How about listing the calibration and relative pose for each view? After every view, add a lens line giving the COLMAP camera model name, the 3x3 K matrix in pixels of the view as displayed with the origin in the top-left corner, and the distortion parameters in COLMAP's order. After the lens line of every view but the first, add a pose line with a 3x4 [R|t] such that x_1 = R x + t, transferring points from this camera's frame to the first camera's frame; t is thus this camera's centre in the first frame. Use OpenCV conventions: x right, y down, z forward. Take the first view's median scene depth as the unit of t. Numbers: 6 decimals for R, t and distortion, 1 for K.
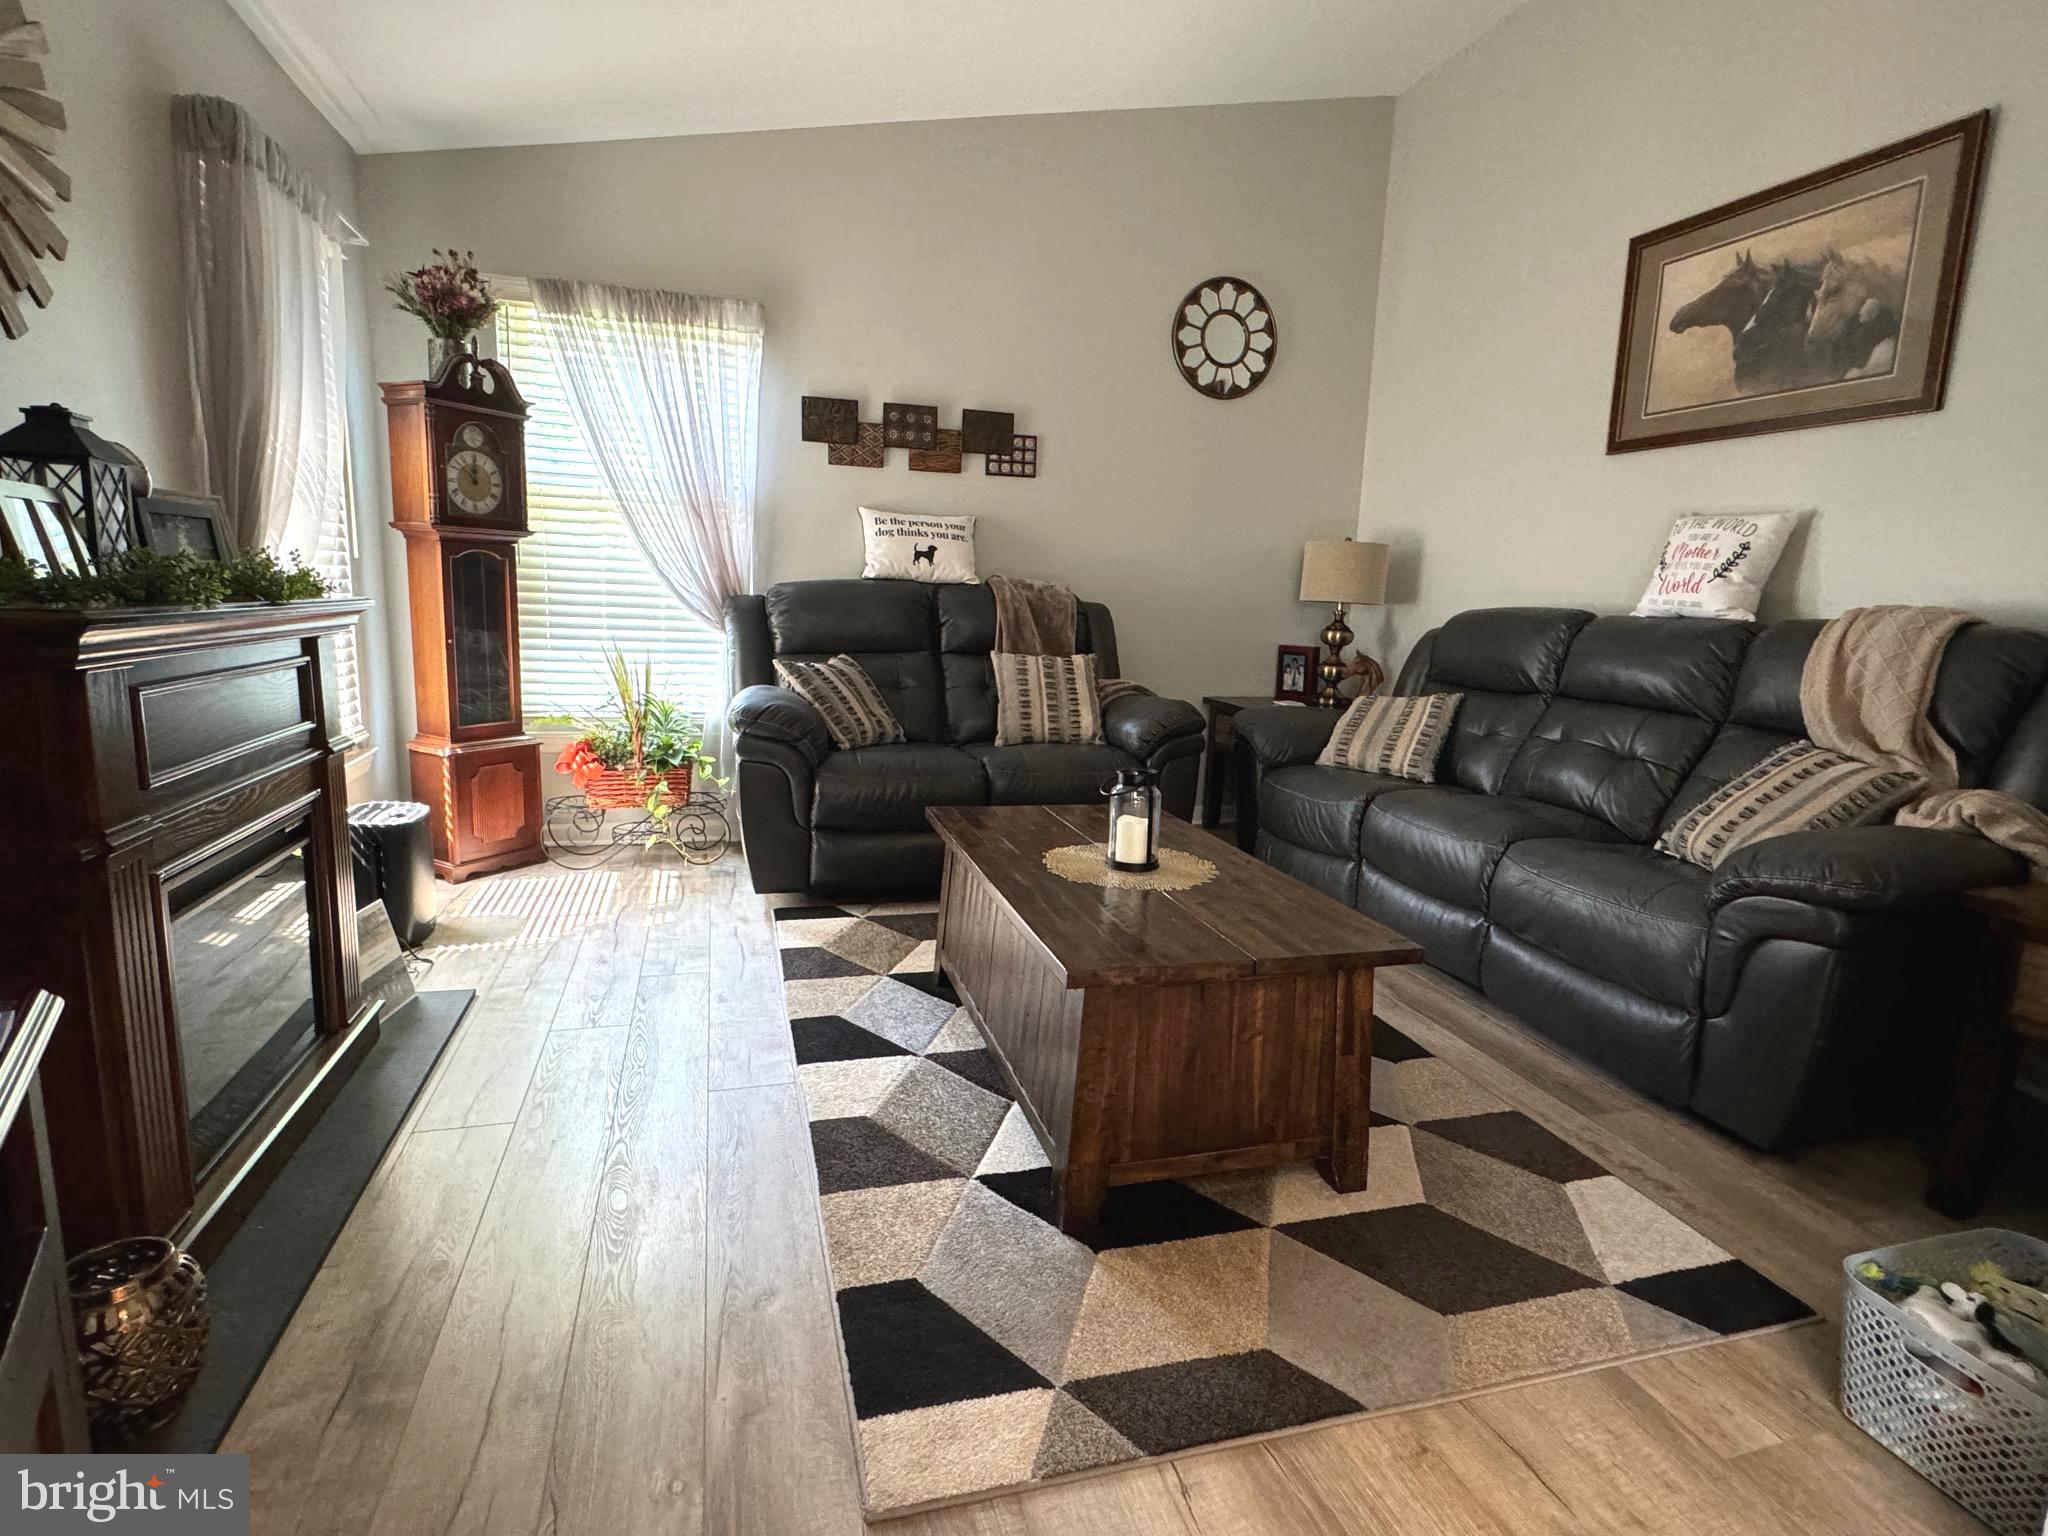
lens RADIAL K [[1019.4, 0, 1022.6], [0, 1019.4, 772.6], [0, 0, 1]] dist [-0.001445, -0.000486]
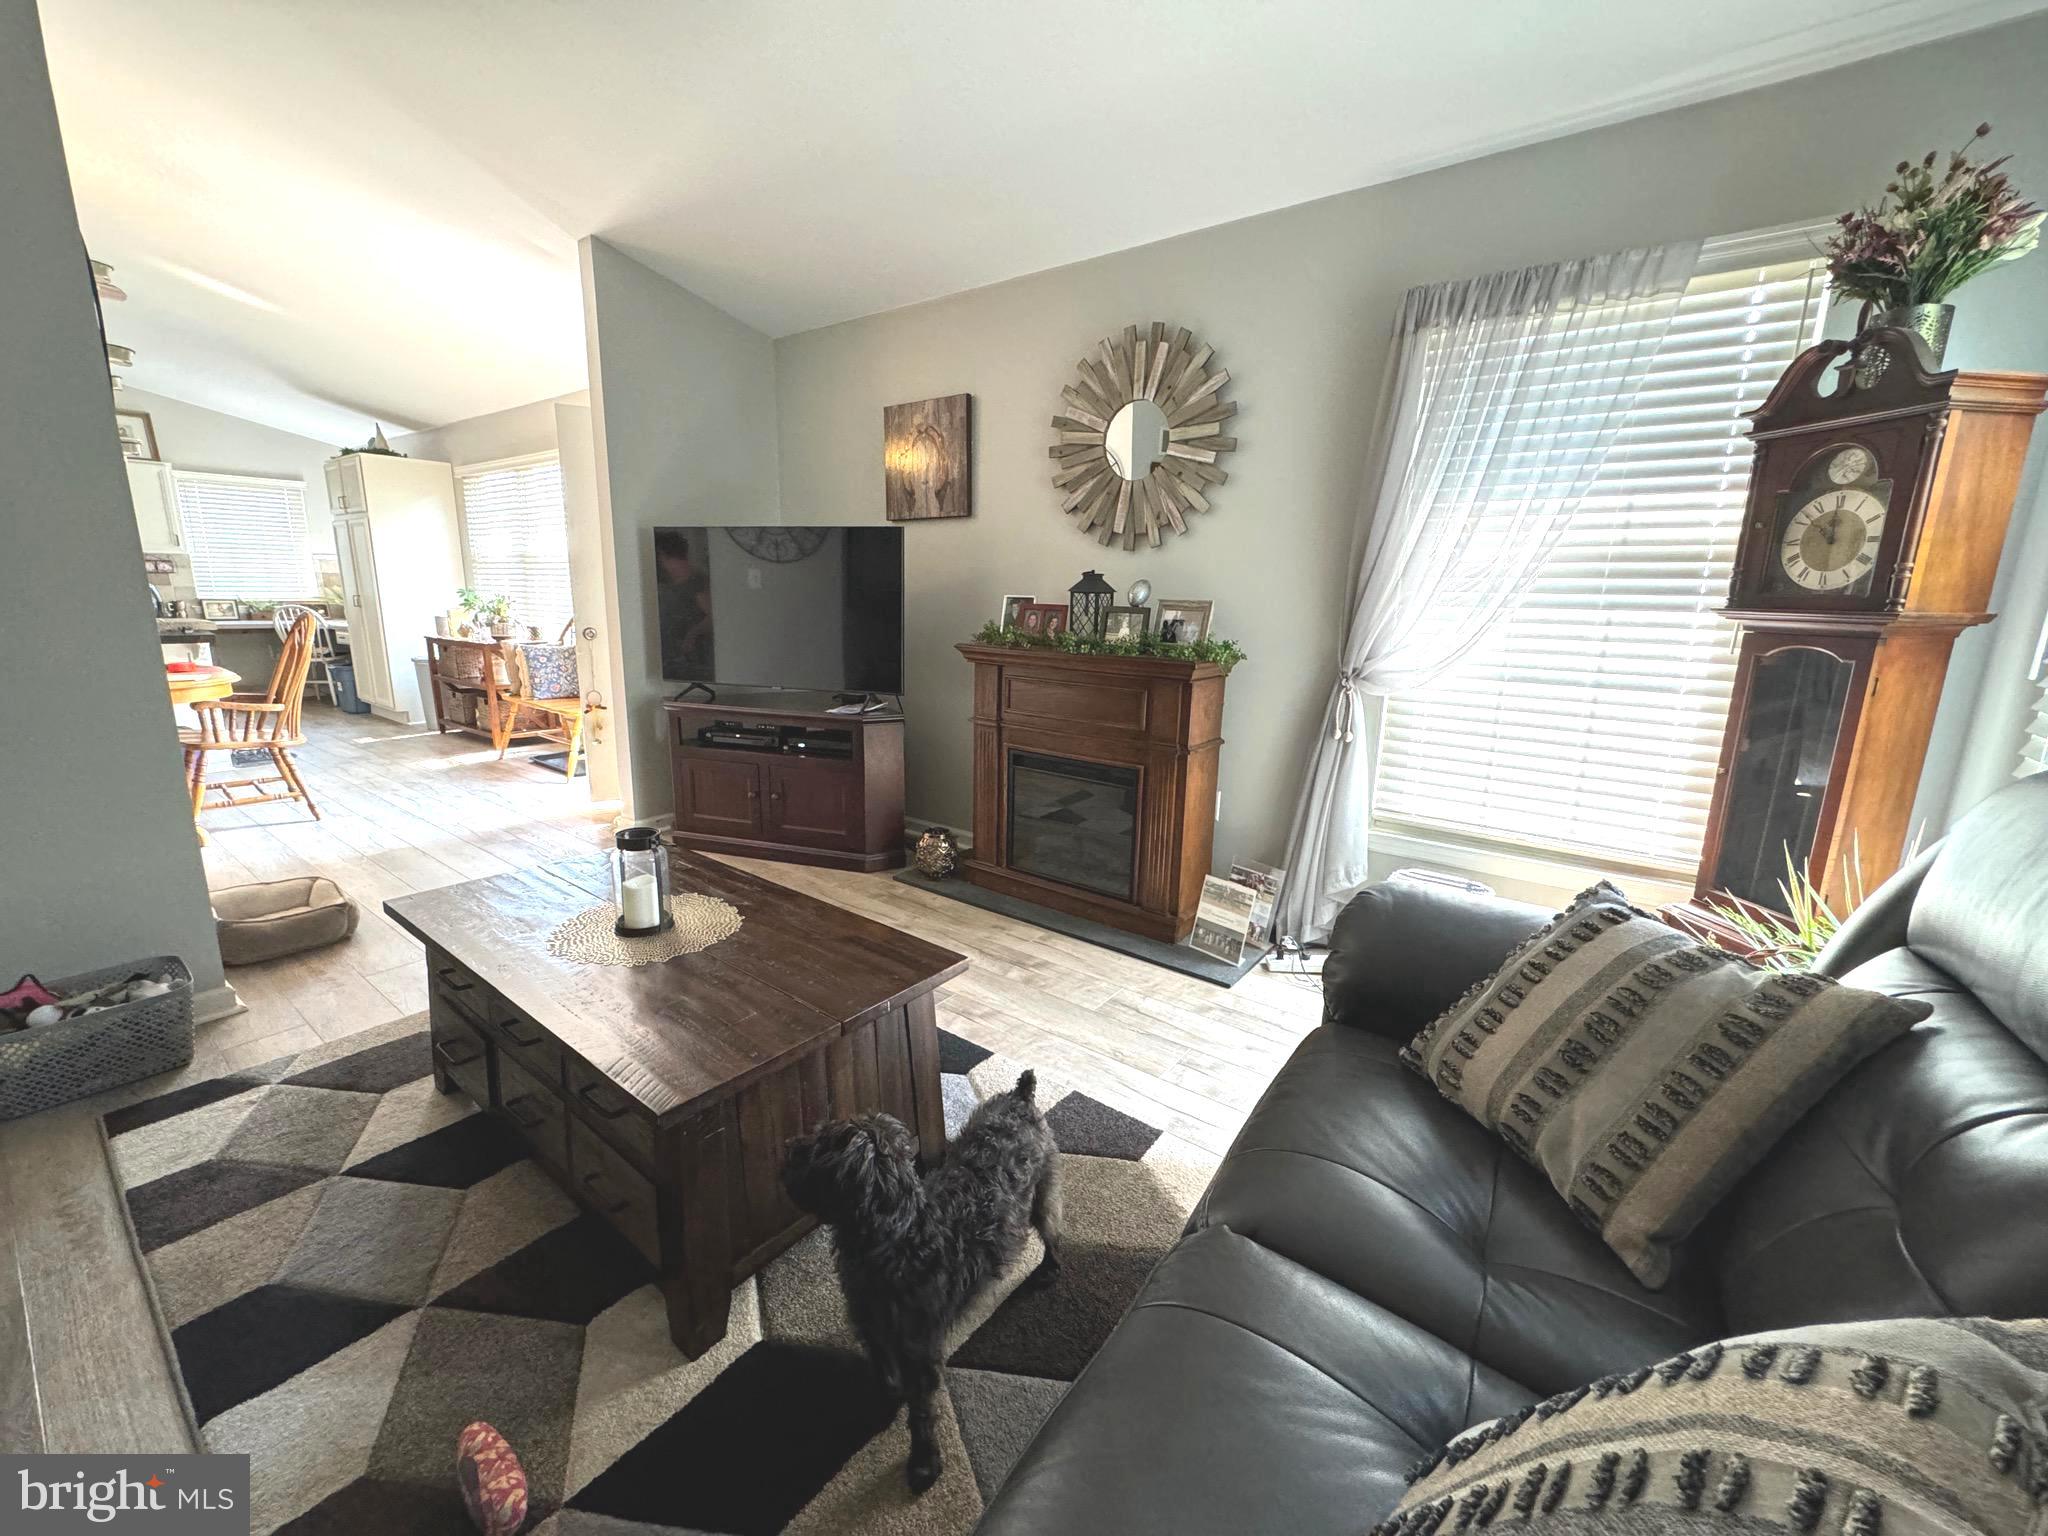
lens RADIAL K [[829.0, 0, 1033.6], [0, 829.0, 771.4], [0, 0, 1]] dist [0.003015, -0.001242]
pose [[-0.811585, 0.061317, -0.581008, 0.194488], [-0.156834, 0.935110, 0.317761, -0.266803], [0.562790, 0.349012, -0.749305, 1.304655]]
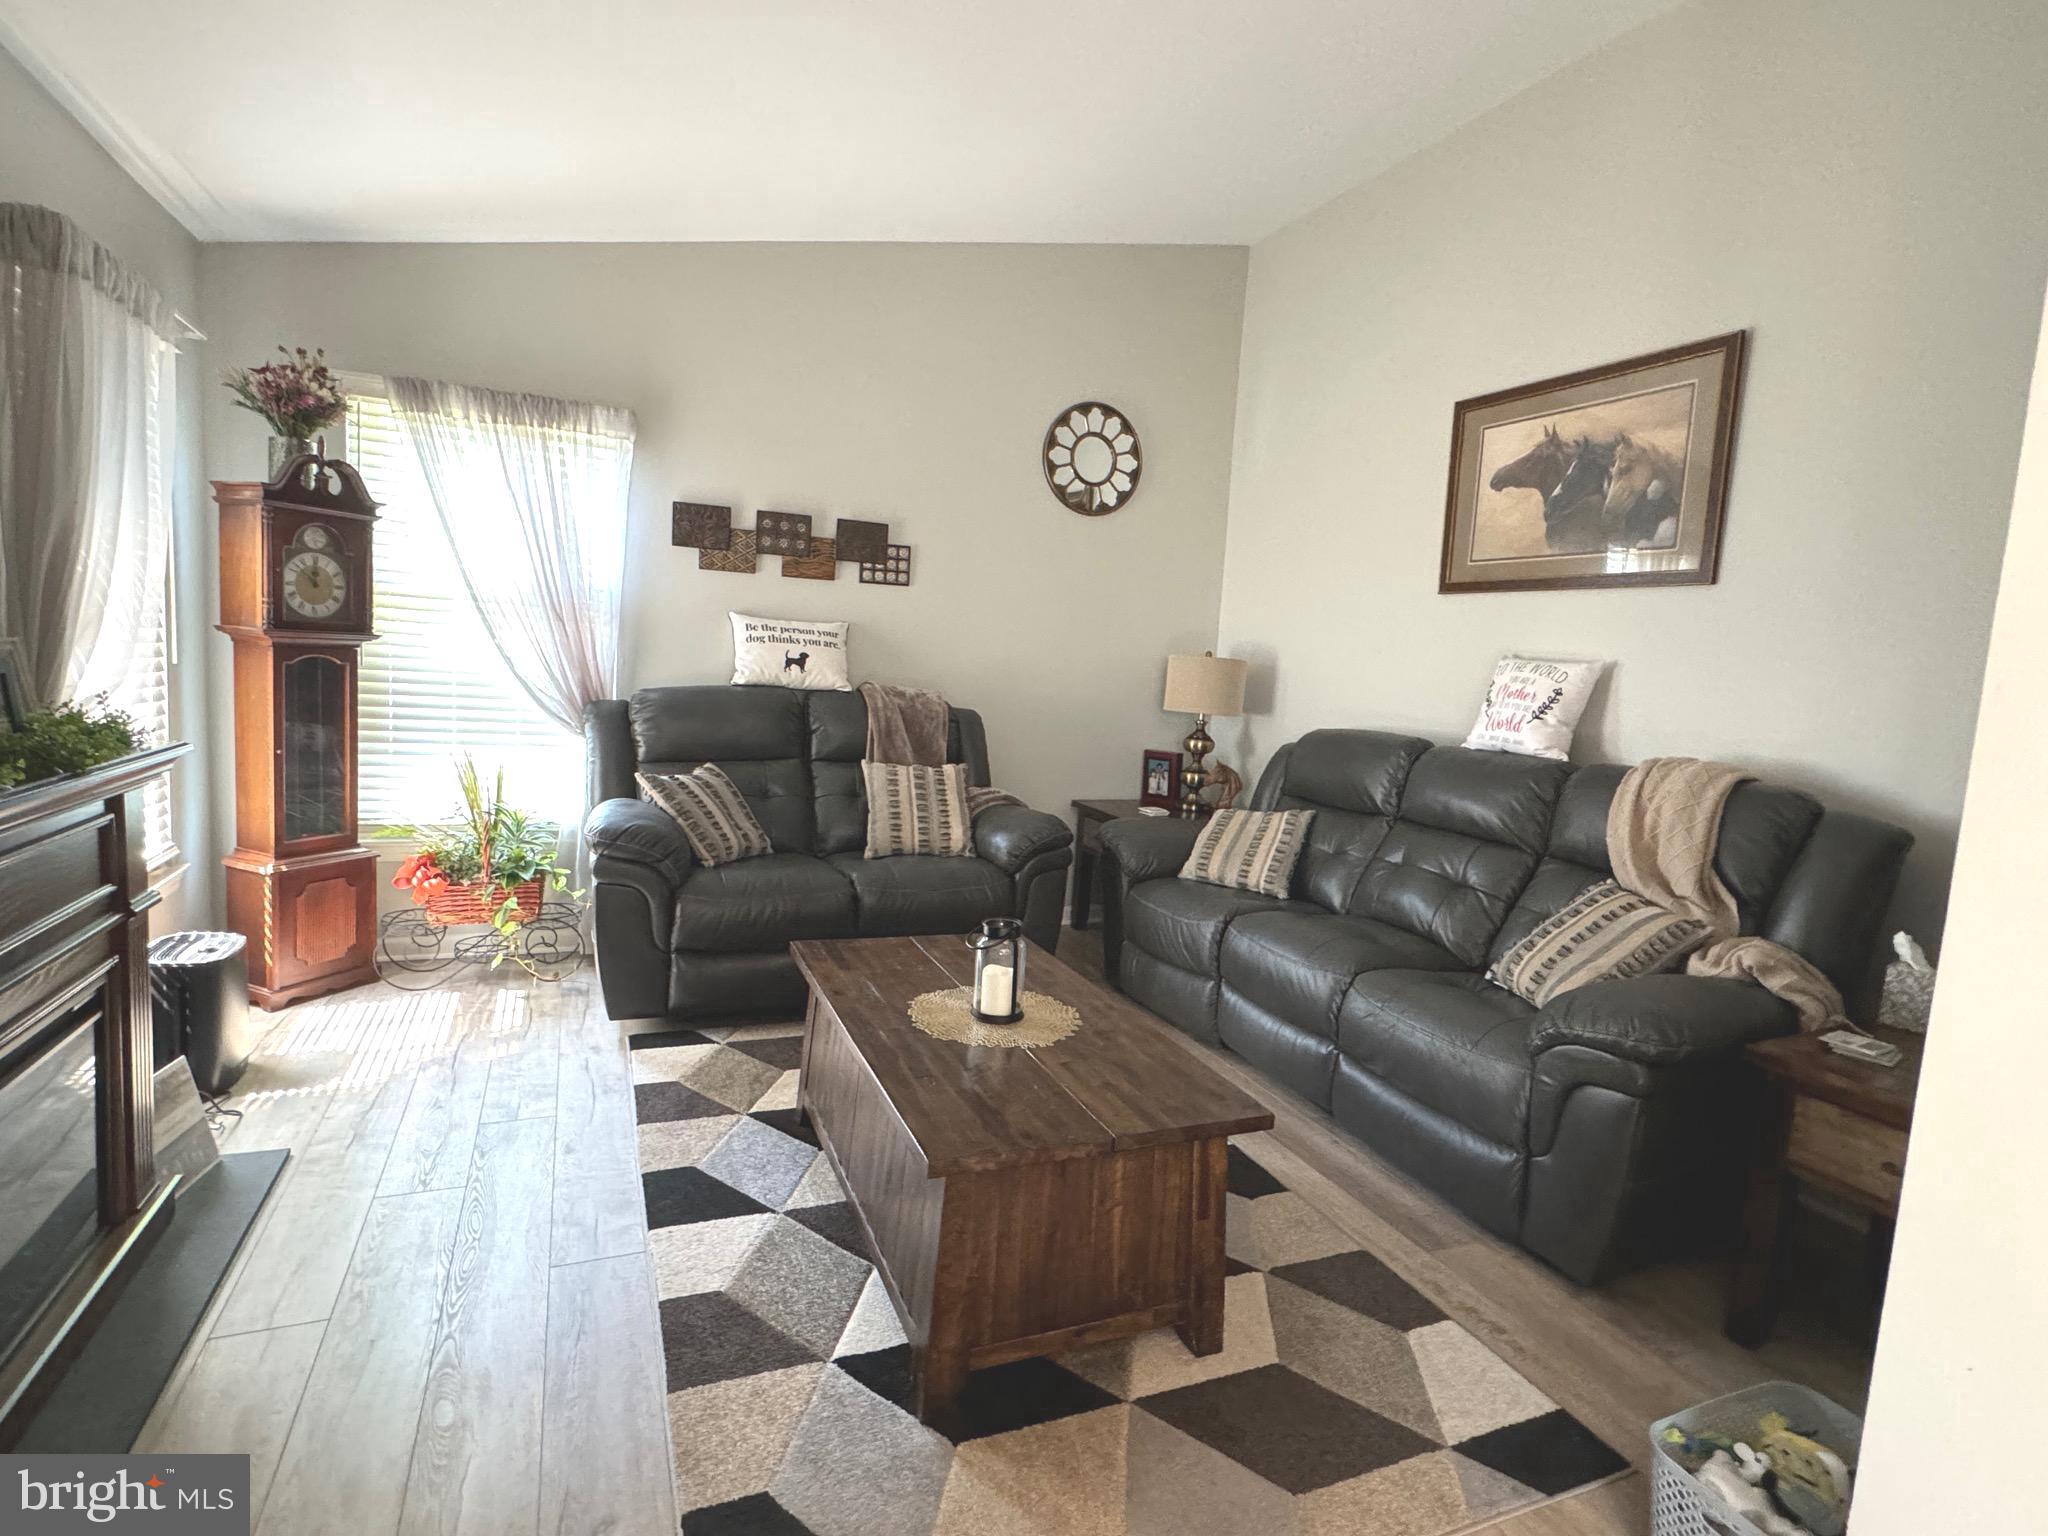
lens RADIAL K [[1019.4, 0, 1018.9], [0, 1019.4, 769.3], [0, 0, 1]] dist [-0.001445, -0.000486]
pose [[0.992883, 0.012208, 0.118463, 0.004810], [-0.005285, 0.998269, -0.058579, -0.068630], [-0.118973, 0.057536, 0.991229, -0.011762]]
